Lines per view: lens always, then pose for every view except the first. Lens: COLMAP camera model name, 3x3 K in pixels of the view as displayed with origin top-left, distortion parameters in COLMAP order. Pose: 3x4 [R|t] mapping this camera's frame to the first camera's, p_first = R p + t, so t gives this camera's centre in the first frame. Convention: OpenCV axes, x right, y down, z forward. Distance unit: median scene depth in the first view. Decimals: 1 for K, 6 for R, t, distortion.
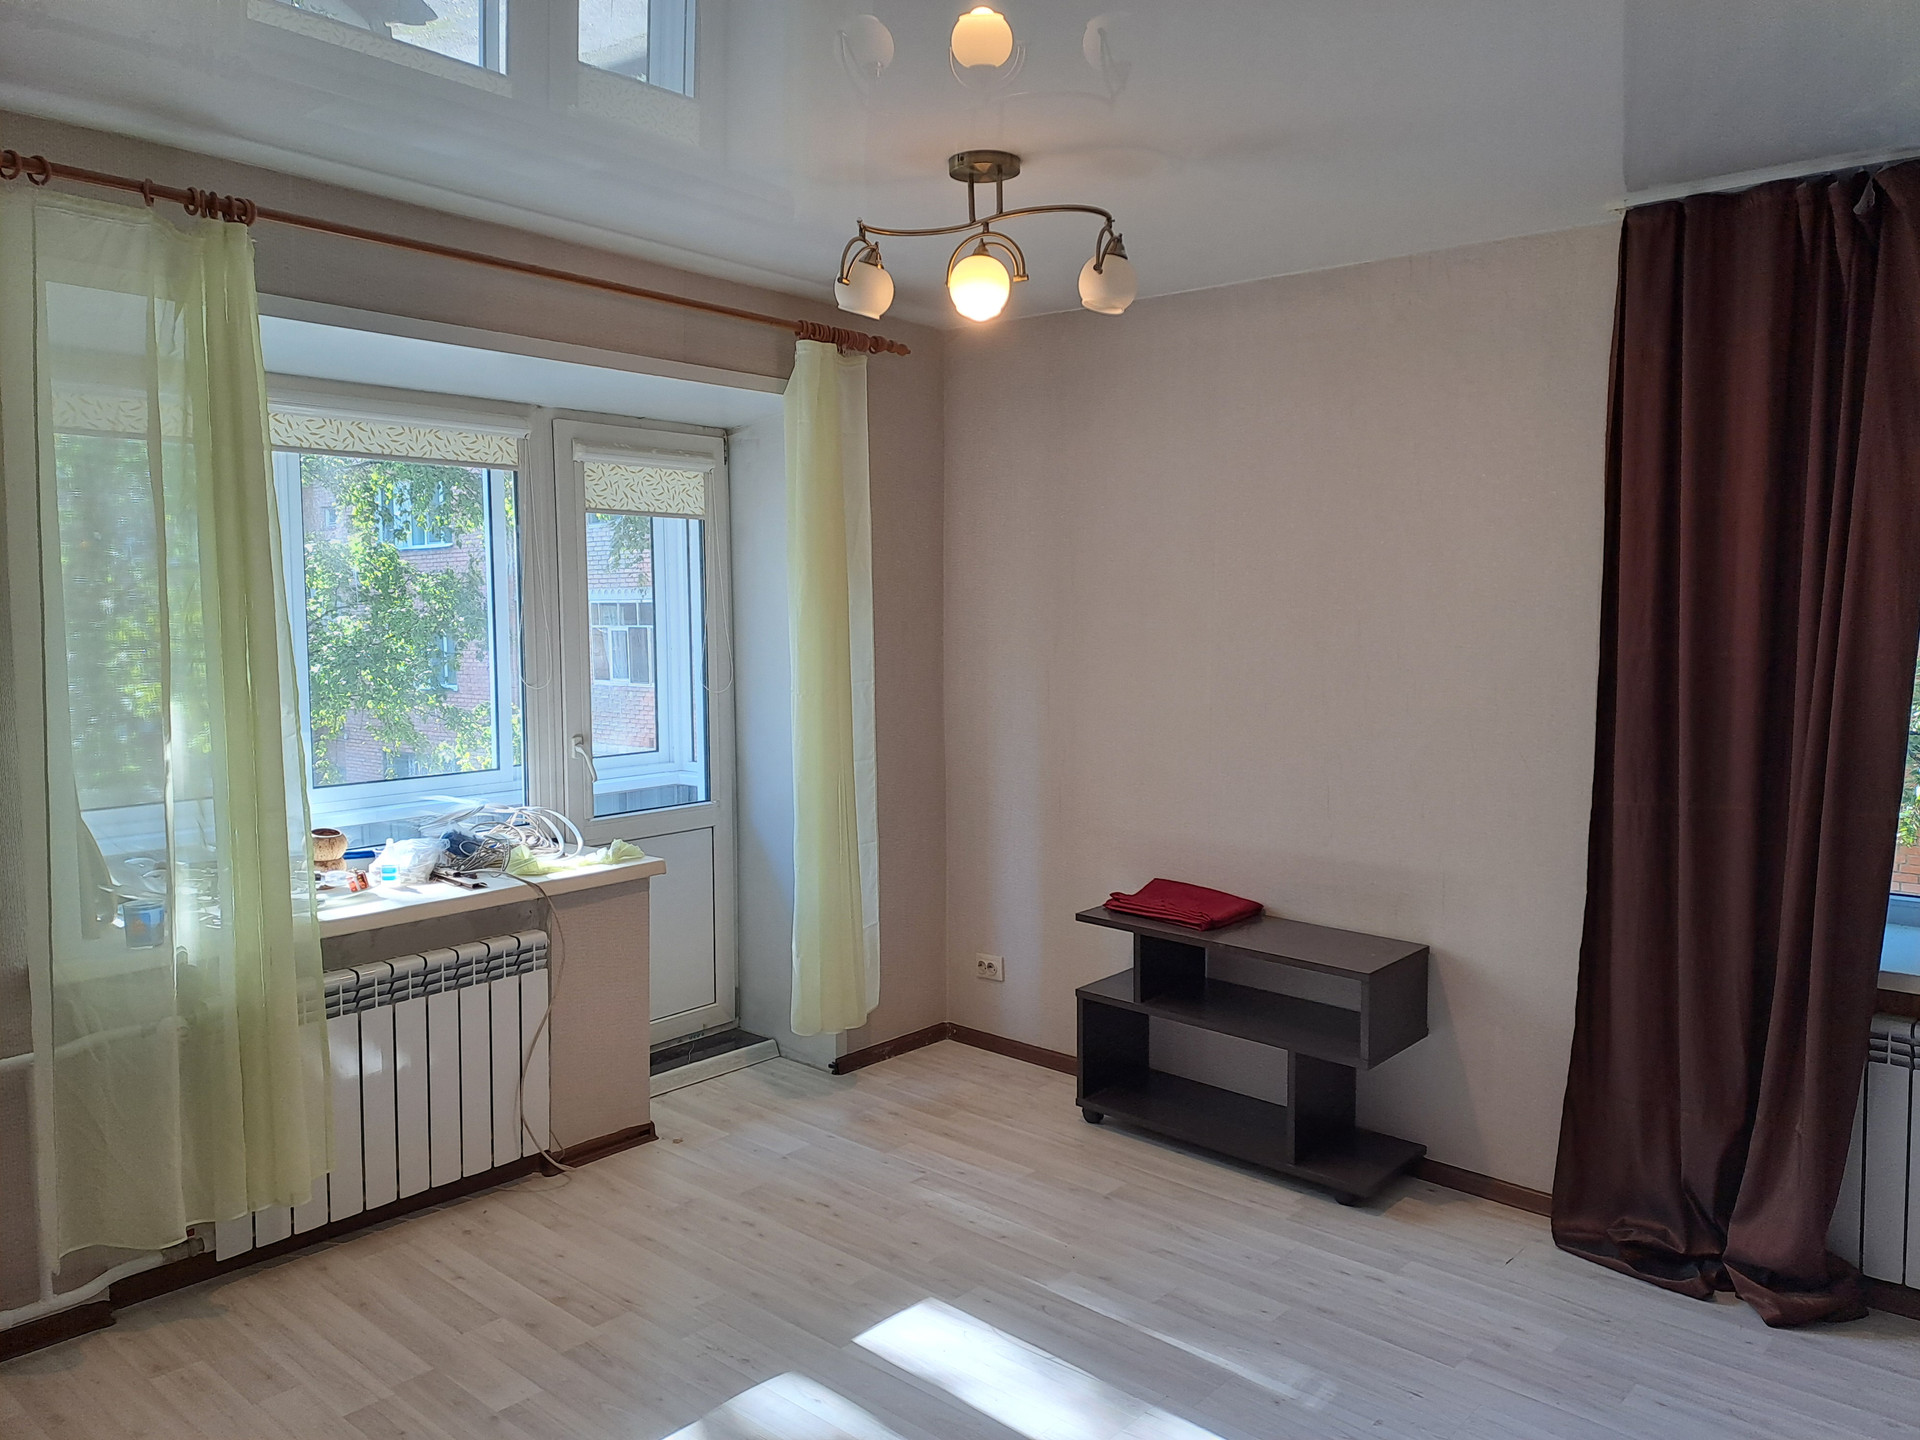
lens RADIAL K [[1377.0, 0, 960.0], [0, 1377.0, 720.0], [0, 0, 1]] dist [0.004661, -0.000032]
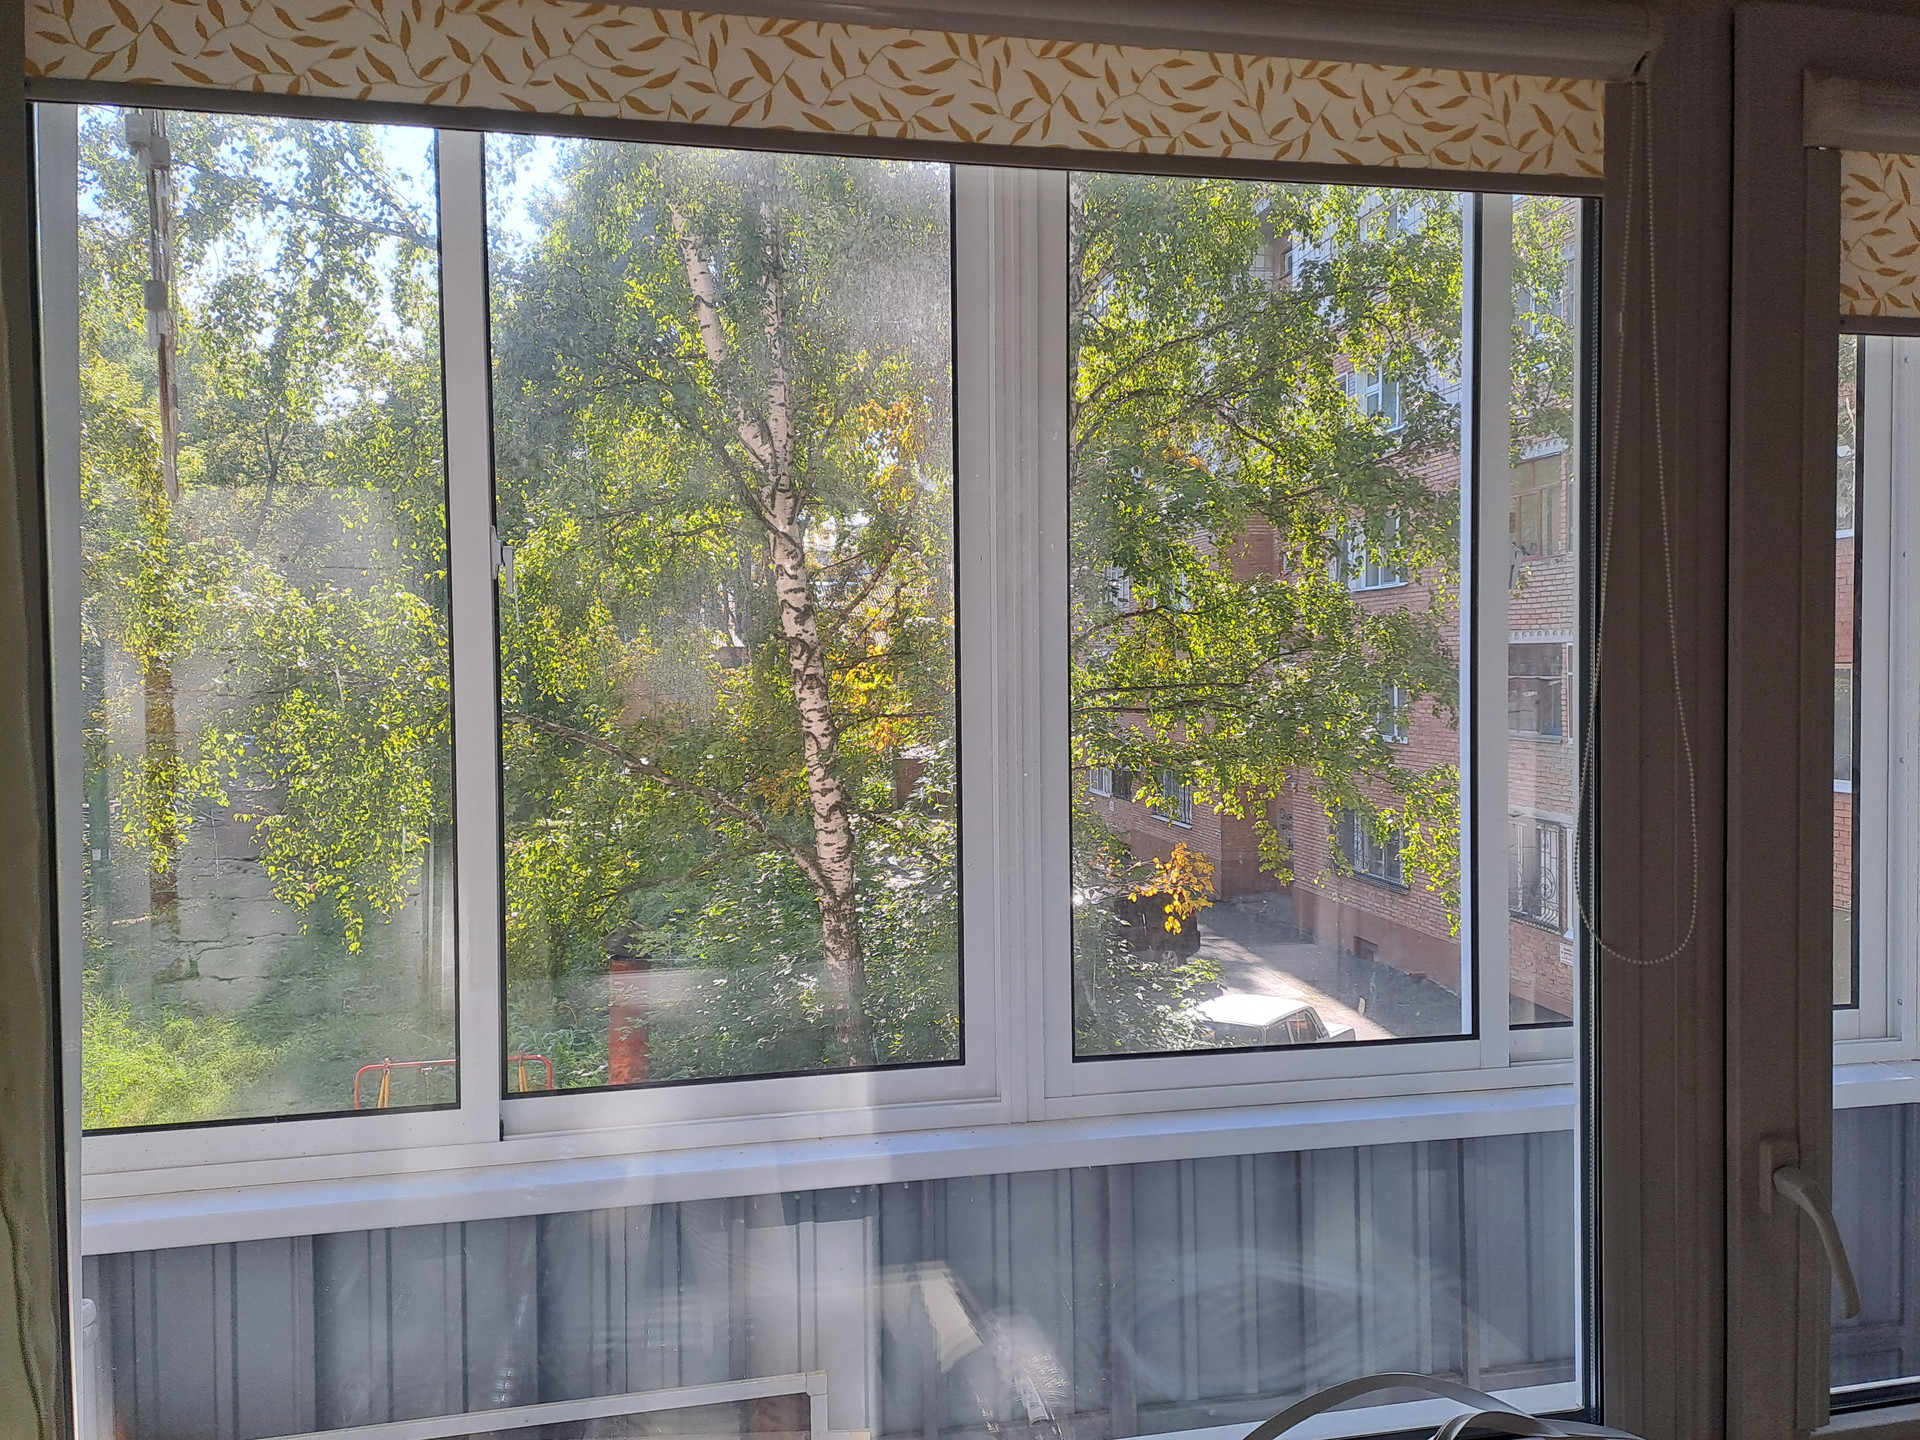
lens RADIAL K [[1448.4, 0, 960.0], [0, 1448.4, 720.0], [0, 0, 1]] dist [-0.002502, -0.000525]
pose [[0.795153, 0.021086, -0.606043, -0.053976], [-0.041878, 0.998919, -0.020191, -0.013432], [0.604962, 0.041435, 0.795176, 0.152408]]
